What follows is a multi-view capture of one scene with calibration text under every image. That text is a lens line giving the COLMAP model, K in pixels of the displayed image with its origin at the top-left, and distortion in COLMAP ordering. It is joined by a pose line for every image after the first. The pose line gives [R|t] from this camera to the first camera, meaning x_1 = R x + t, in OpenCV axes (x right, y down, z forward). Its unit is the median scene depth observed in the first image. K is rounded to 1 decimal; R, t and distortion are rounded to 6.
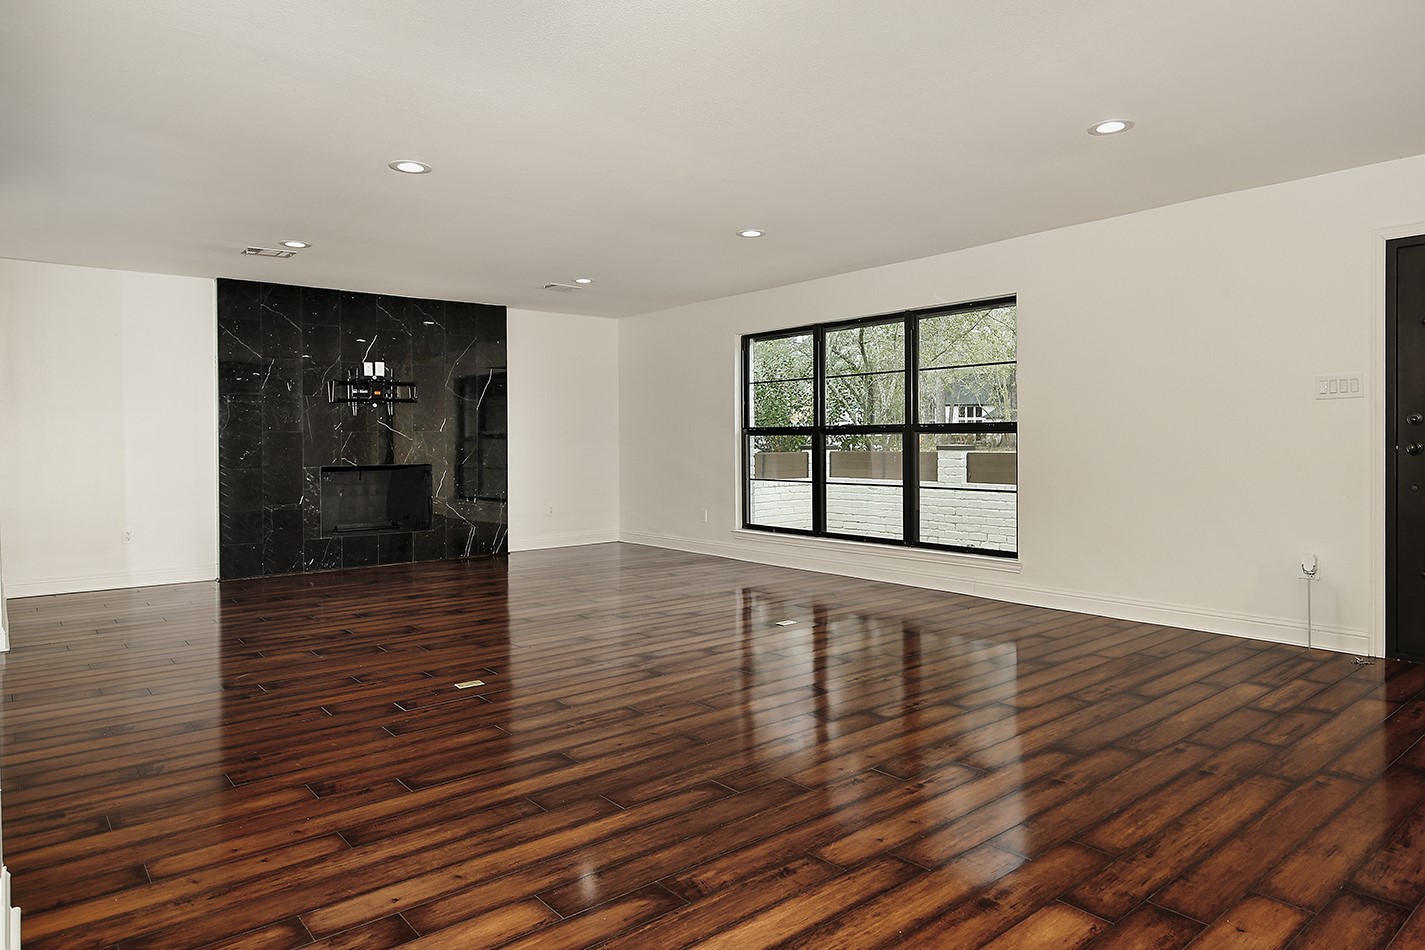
lens RADIAL K [[928.3, 0, 730.9], [0, 928.3, 454.5], [0, 0, 1]] dist [0.008293, -0.001927]
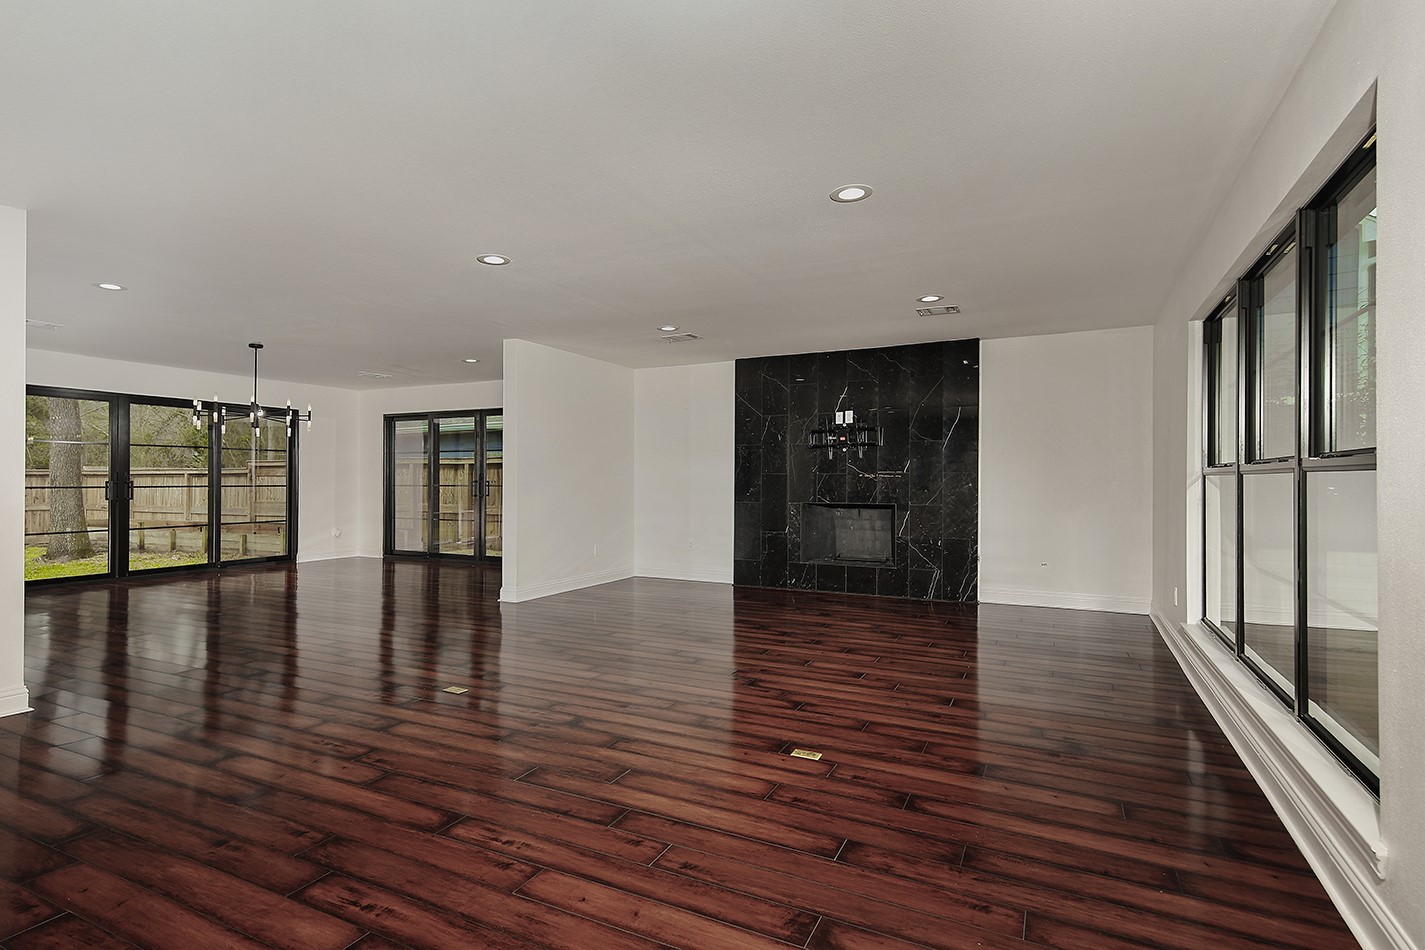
lens RADIAL K [[719.2, 0, 665.1], [0, 719.2, 488.0], [0, 0, 1]] dist [0.010803, 0.000376]
pose [[0.364565, 0.015223, -0.931054, 0.347948], [-0.019701, 0.999769, 0.008632, -0.010245], [0.930970, 0.015196, 0.364781, 0.485621]]
